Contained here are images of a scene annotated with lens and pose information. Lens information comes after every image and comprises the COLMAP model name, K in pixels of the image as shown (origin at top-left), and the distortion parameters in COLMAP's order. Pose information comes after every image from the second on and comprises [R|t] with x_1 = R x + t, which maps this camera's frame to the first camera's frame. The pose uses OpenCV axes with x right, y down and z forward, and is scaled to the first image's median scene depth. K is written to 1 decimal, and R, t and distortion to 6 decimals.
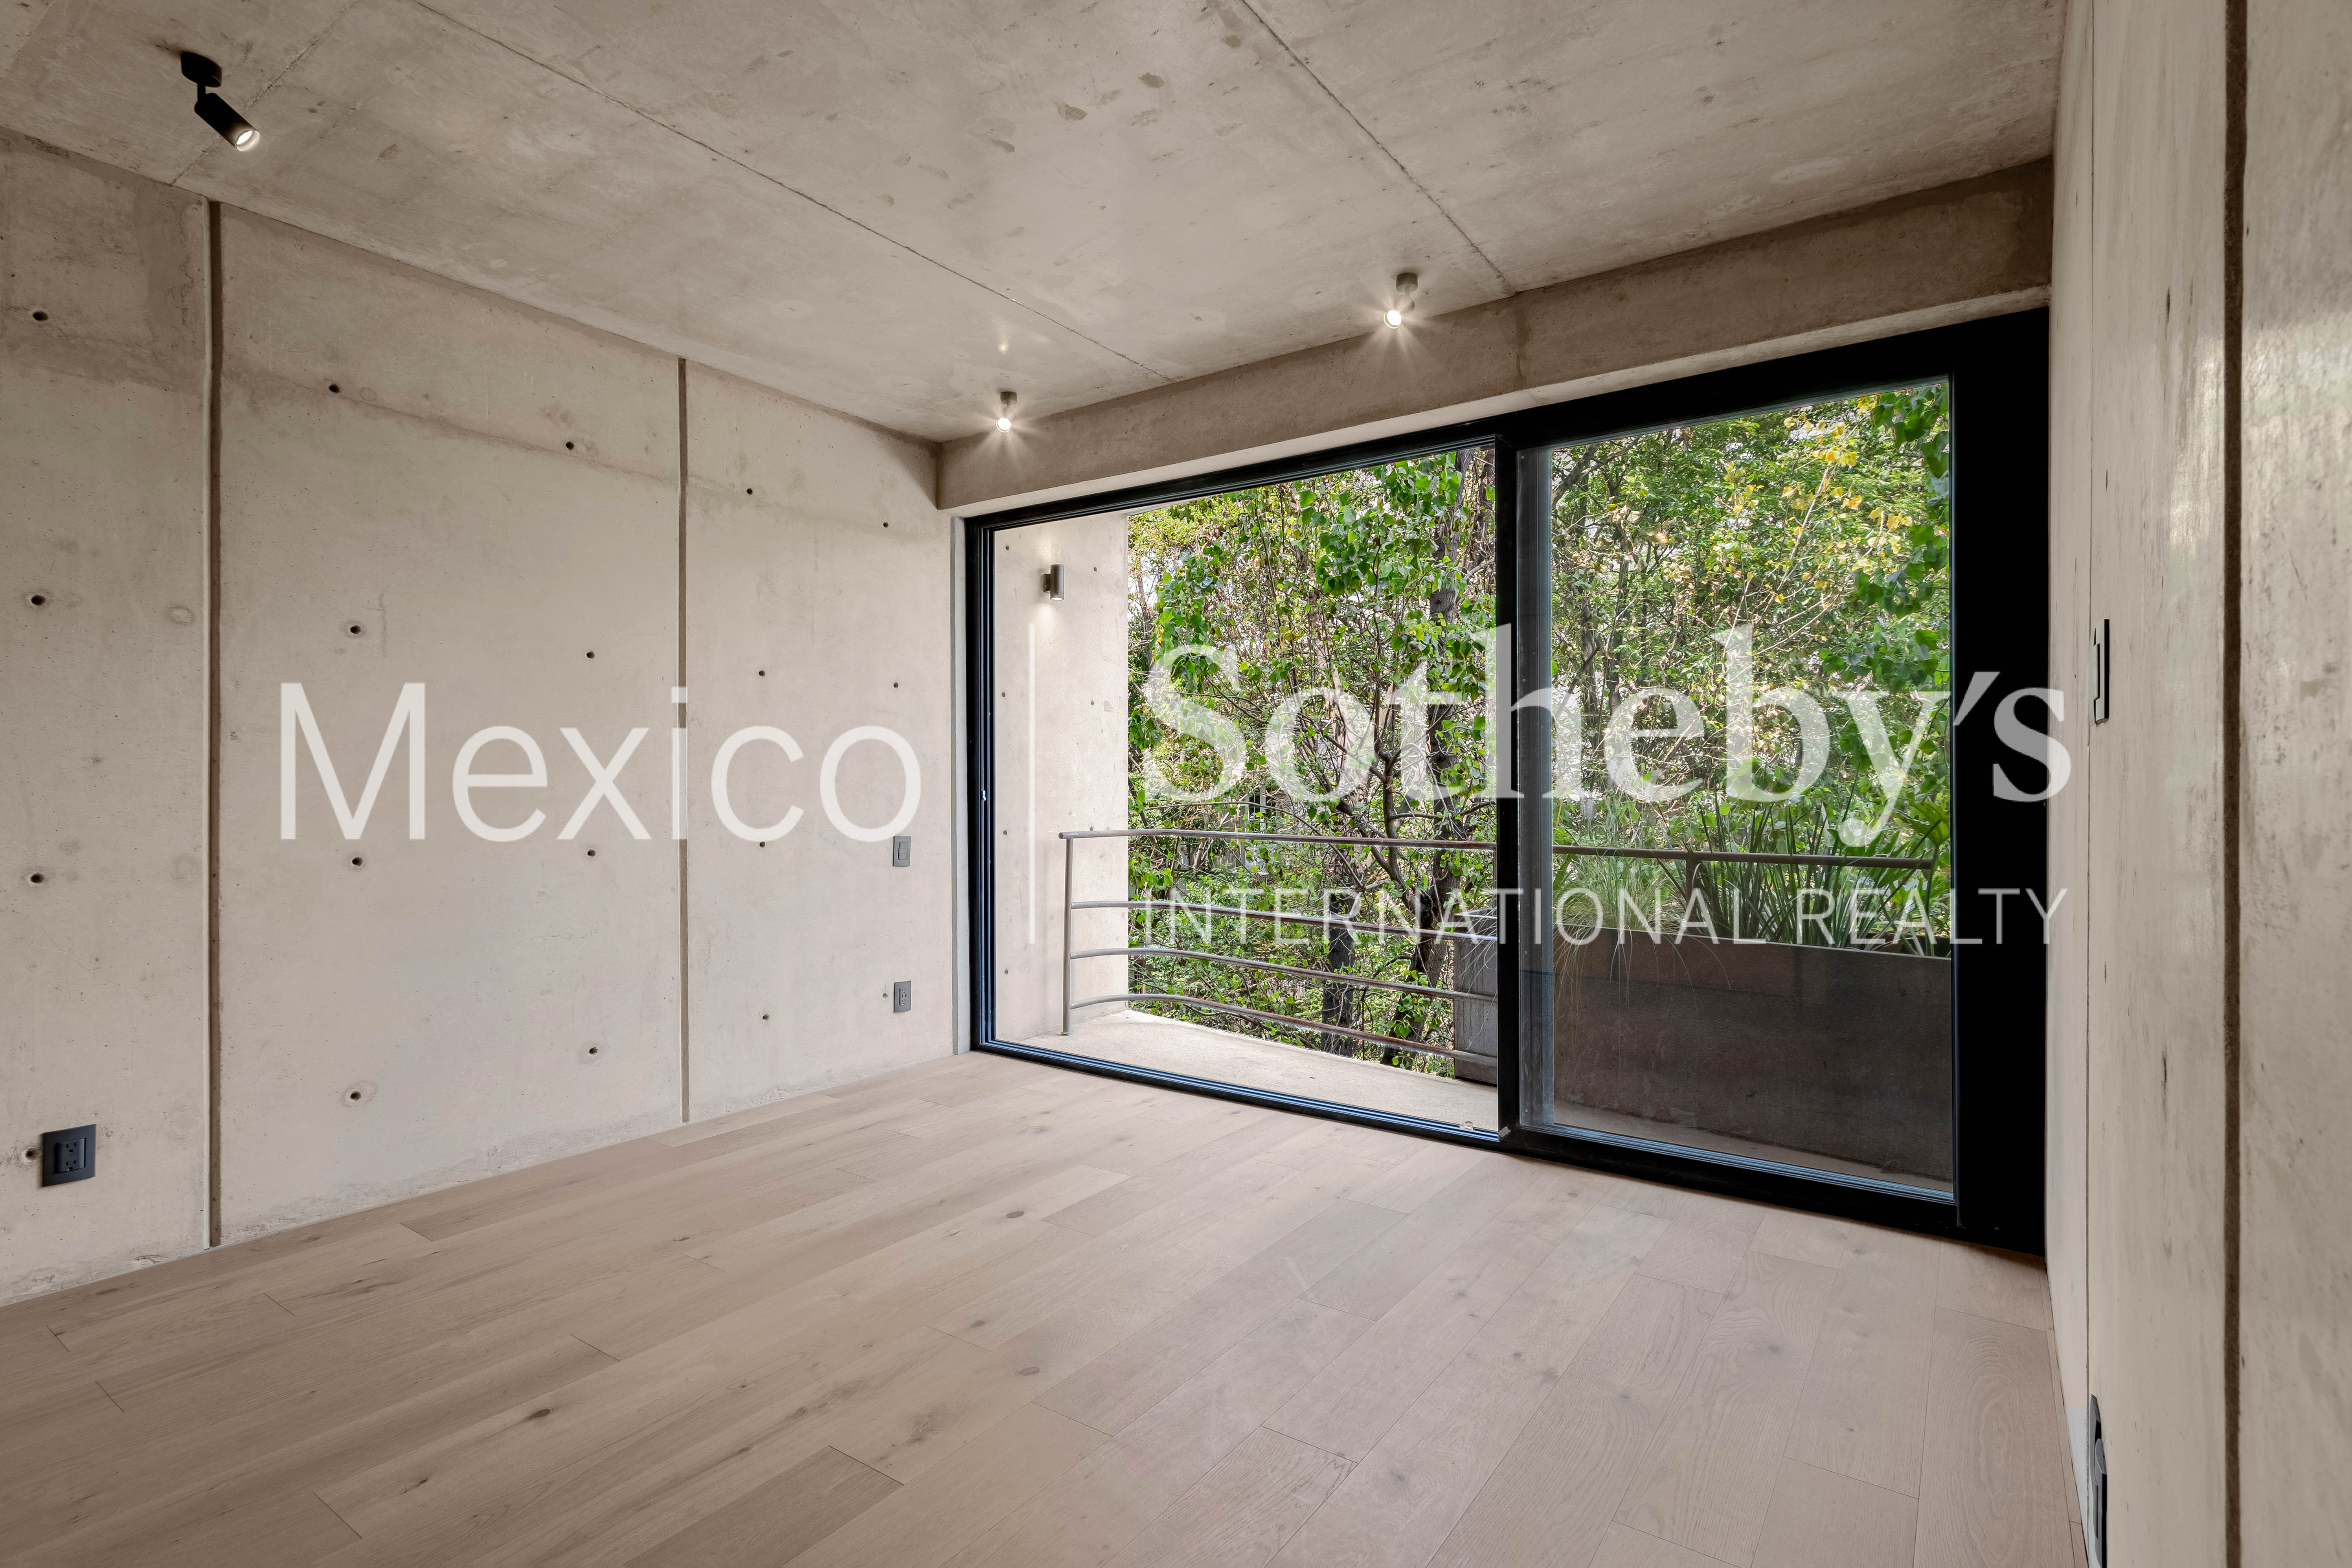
lens RADIAL K [[1121.4, 0, 1172.8], [0, 1121.4, 783.8], [0, 0, 1]] dist [0.006004, -0.002932]
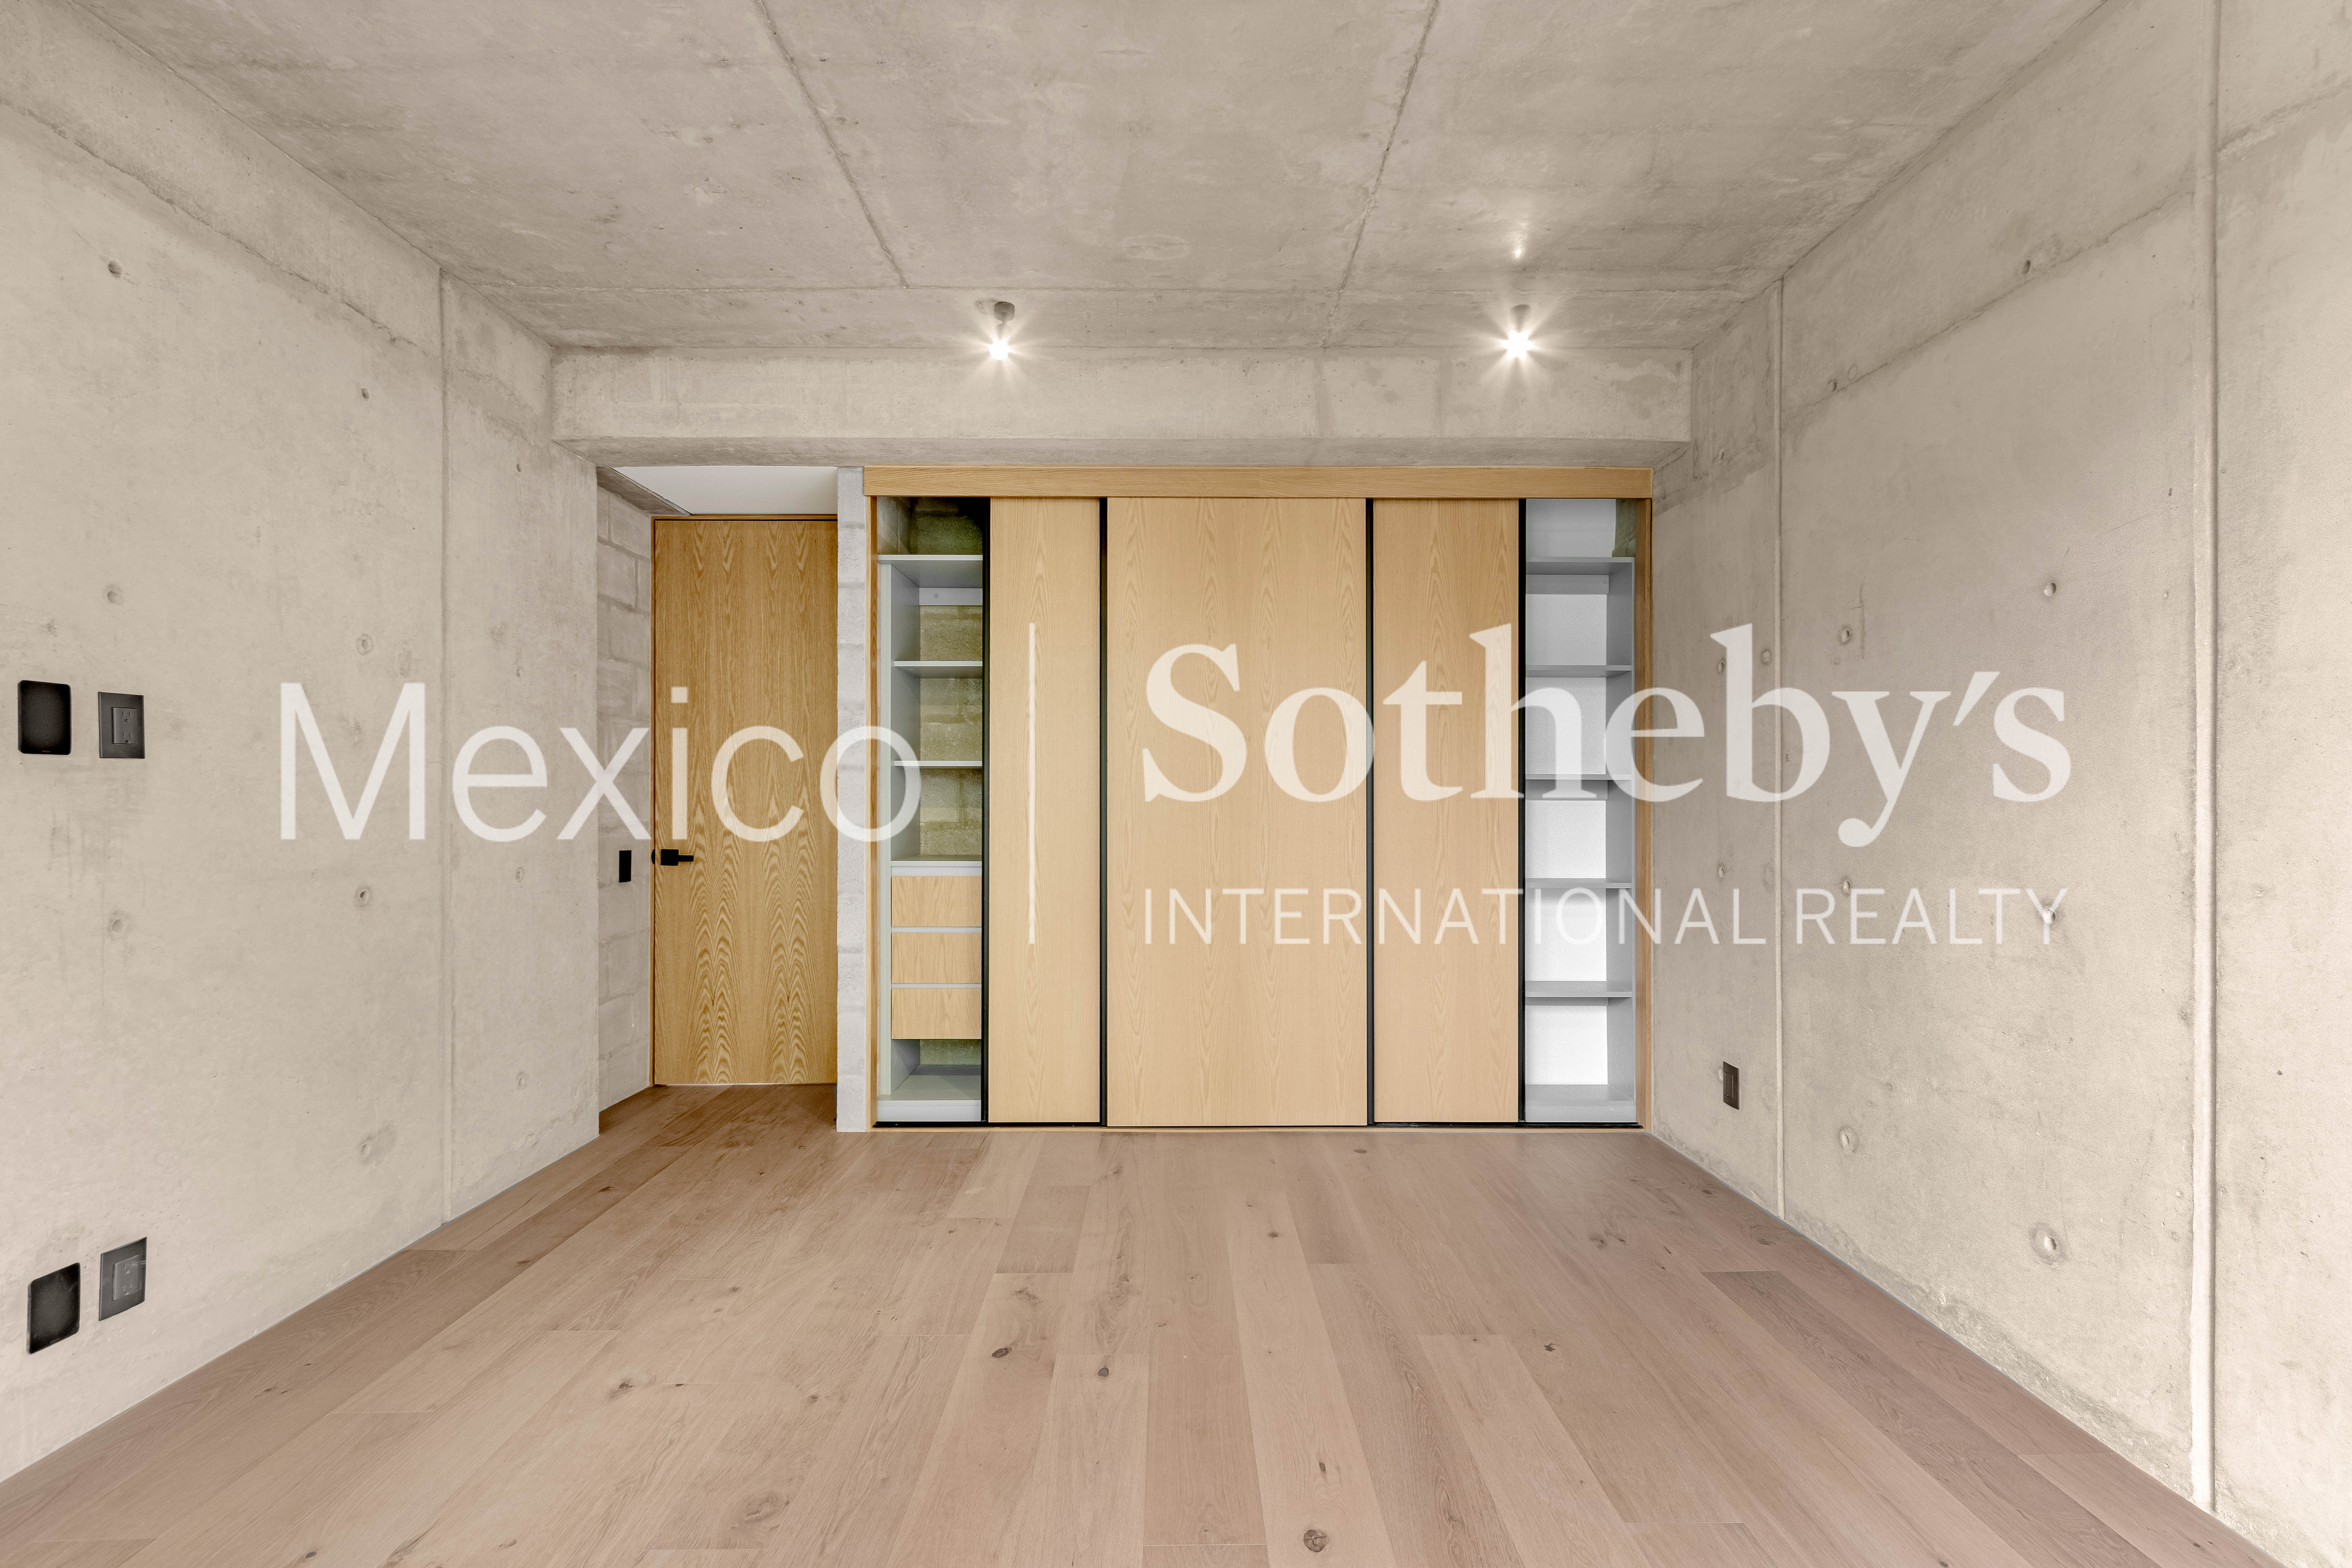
lens RADIAL K [[1121.3, 0, 1174.7], [0, 1121.3, 795.2], [0, 0, 1]] dist [0.006004, -0.002932]
pose [[-0.815480, -0.004761, -0.578766, 0.255761], [-0.002798, 0.999987, -0.004284, 0.001674], [0.578779, -0.001874, -0.815482, 1.430780]]
